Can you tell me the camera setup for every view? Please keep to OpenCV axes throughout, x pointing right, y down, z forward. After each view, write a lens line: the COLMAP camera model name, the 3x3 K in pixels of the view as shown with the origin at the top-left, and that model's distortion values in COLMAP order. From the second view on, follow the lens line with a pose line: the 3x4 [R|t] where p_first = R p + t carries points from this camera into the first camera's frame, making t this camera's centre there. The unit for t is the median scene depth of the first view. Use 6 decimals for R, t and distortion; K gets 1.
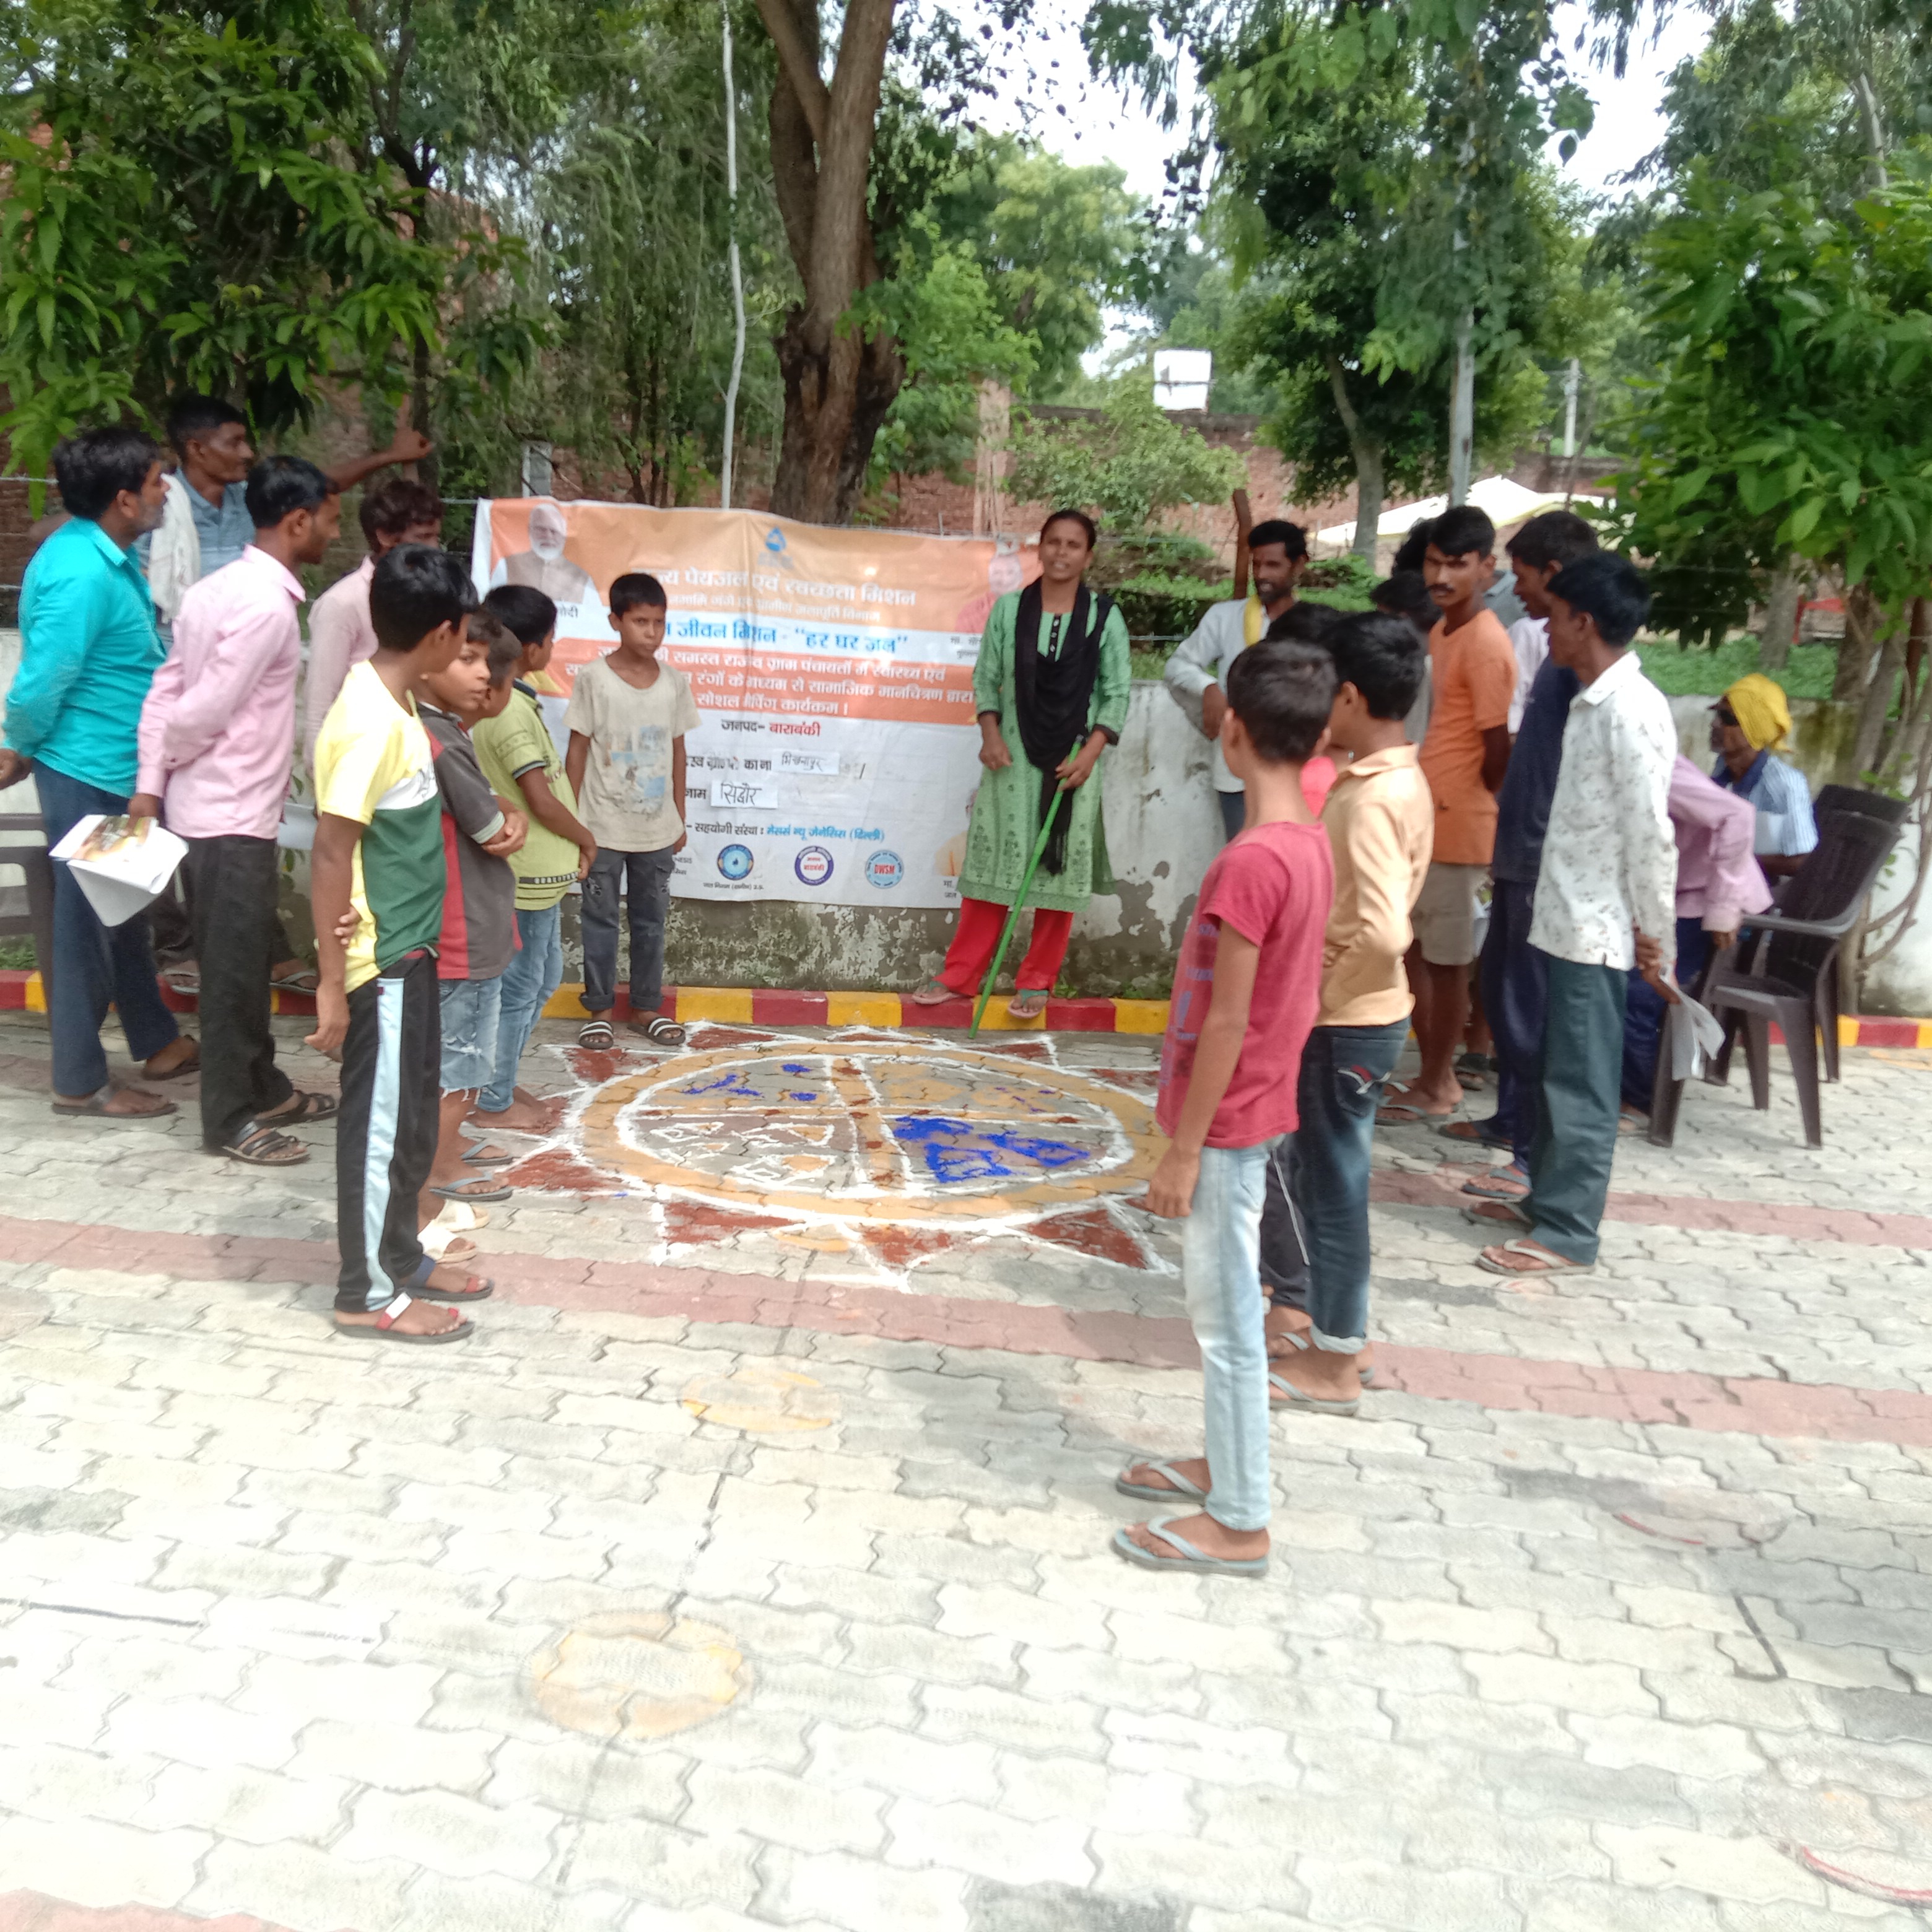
lens RADIAL K [[3626.5, 0, 1007.4], [0, 3626.5, 956.7], [0, 0, 1]] dist [0.209481, -0.408237]
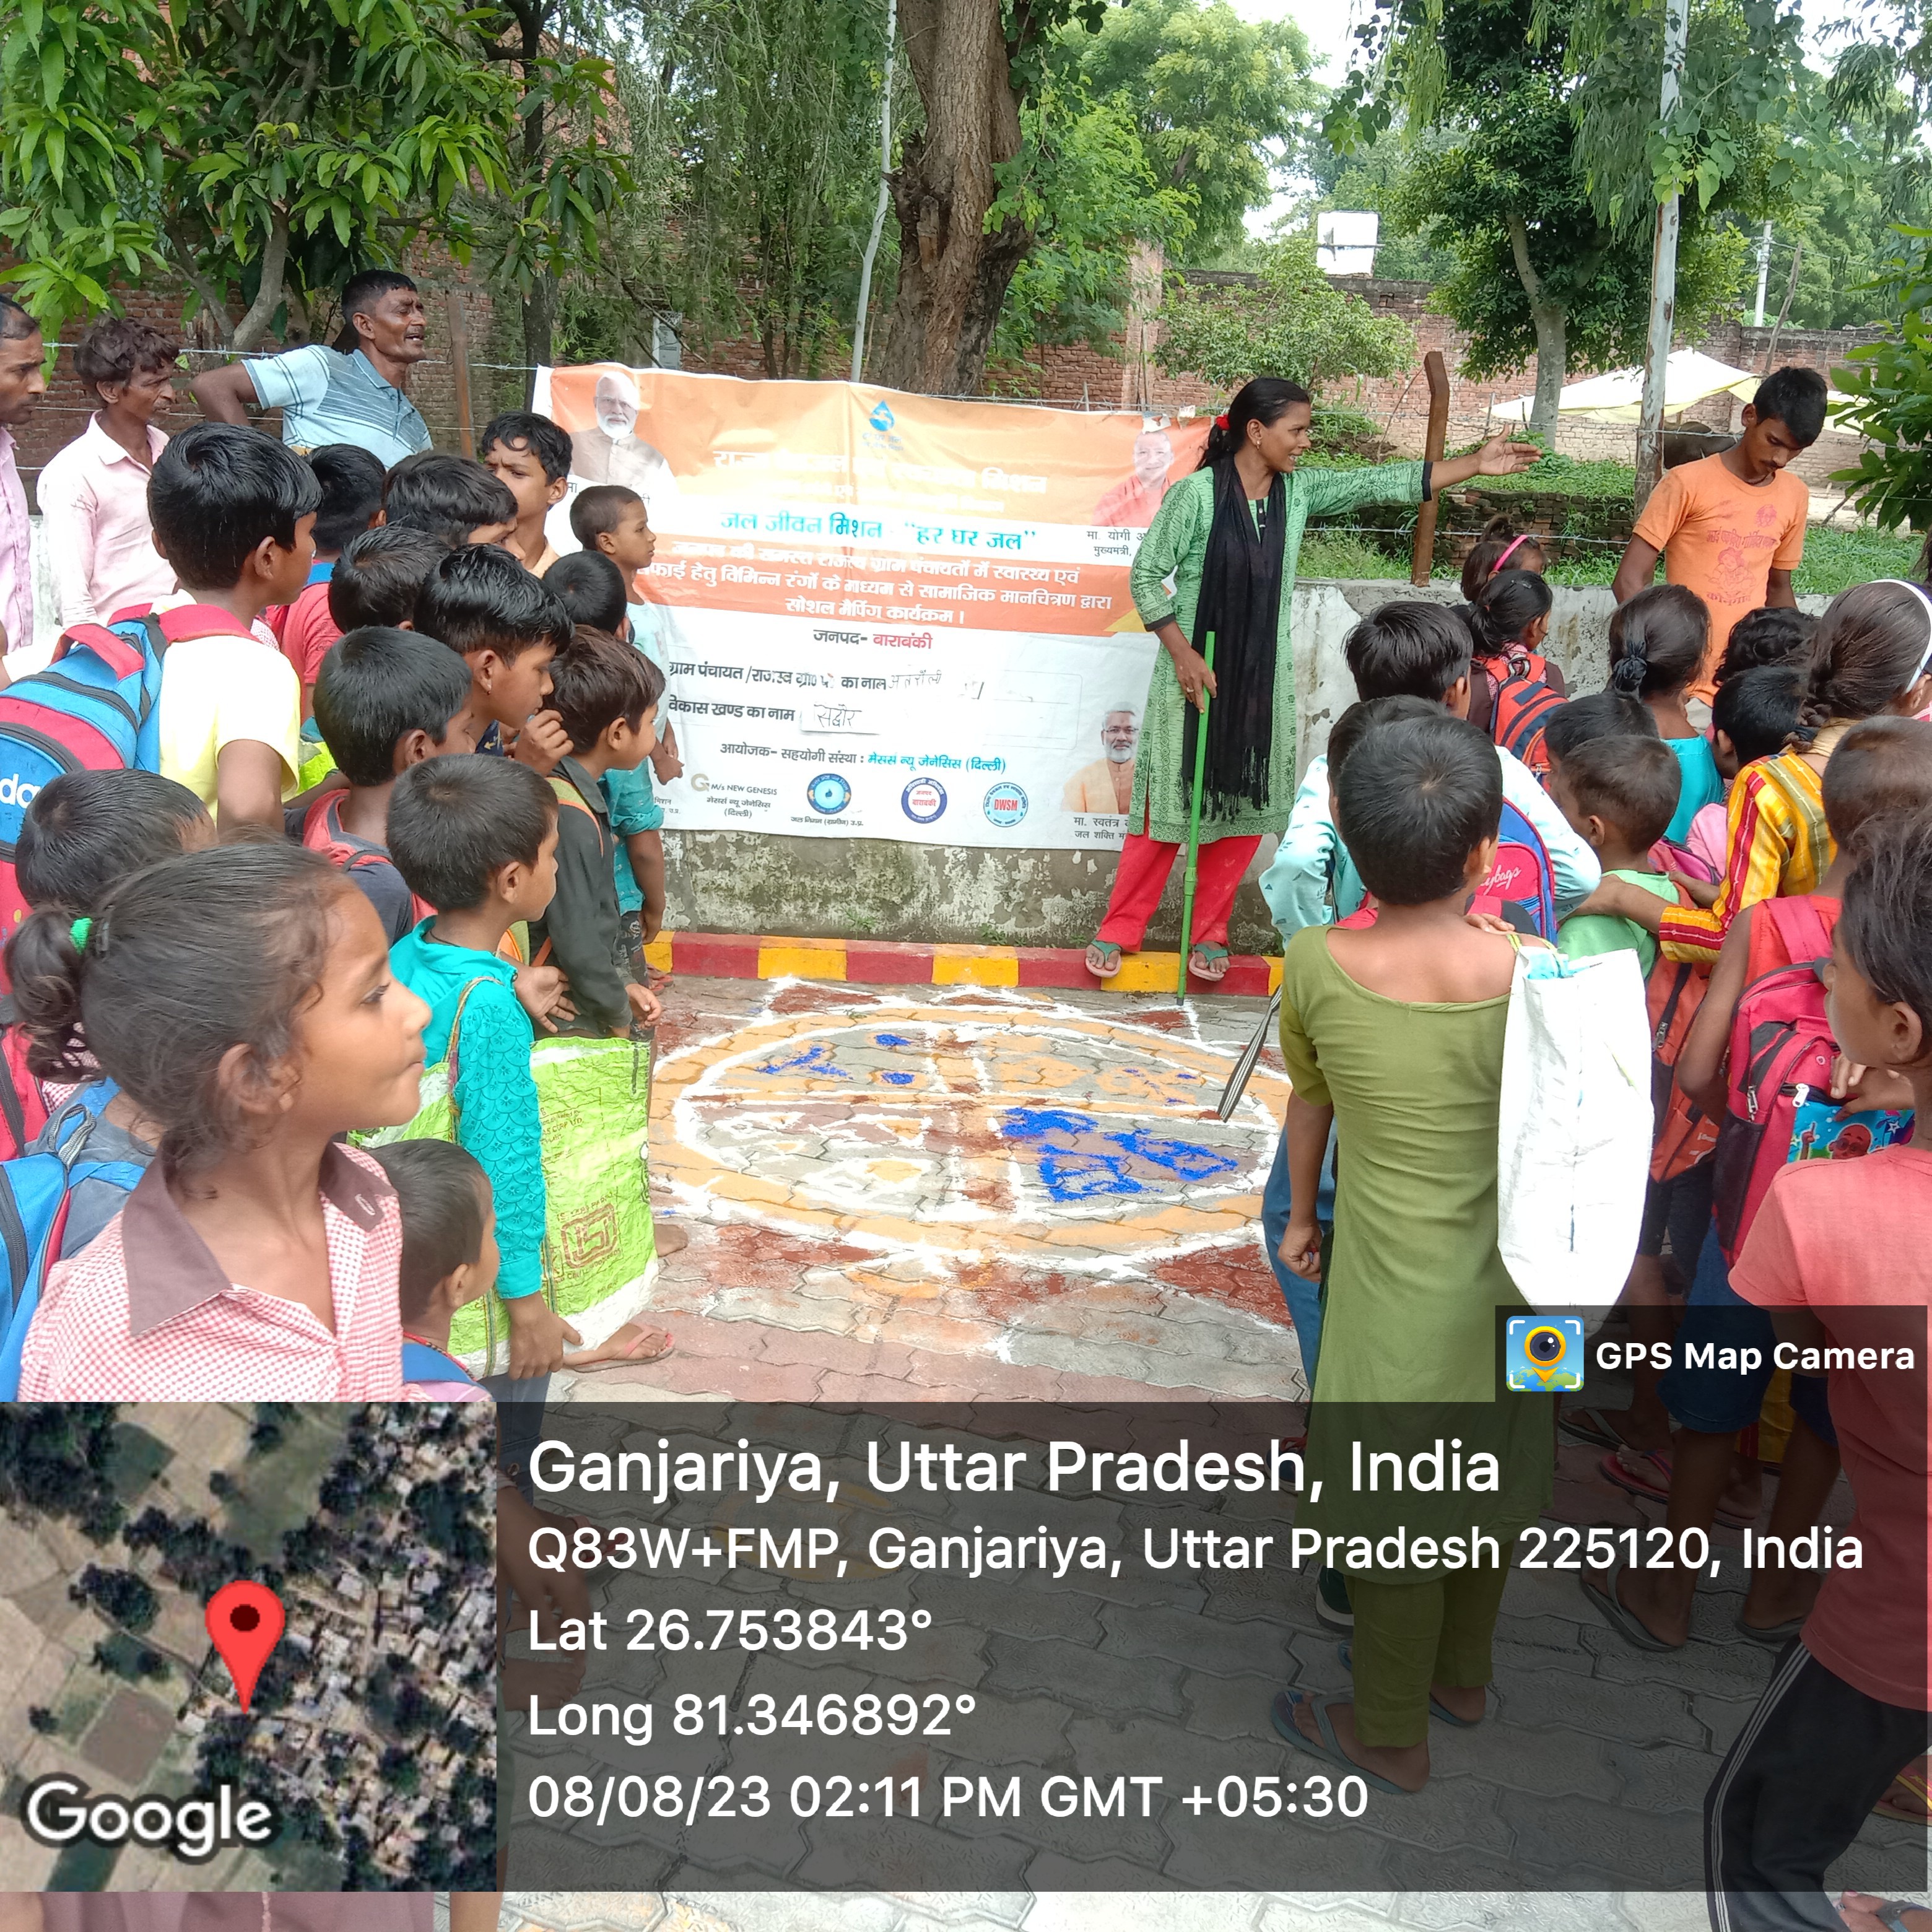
lens RADIAL K [[3434.8, 0, 852.0], [0, 3434.8, 1021.8], [0, 0, 1]] dist [0.228794, -1.290970]
pose [[0.996197, 0.019870, -0.084839, 0.000927], [-0.014718, 0.998034, 0.060926, -0.021431], [0.085882, -0.059446, 0.994530, 0.182474]]
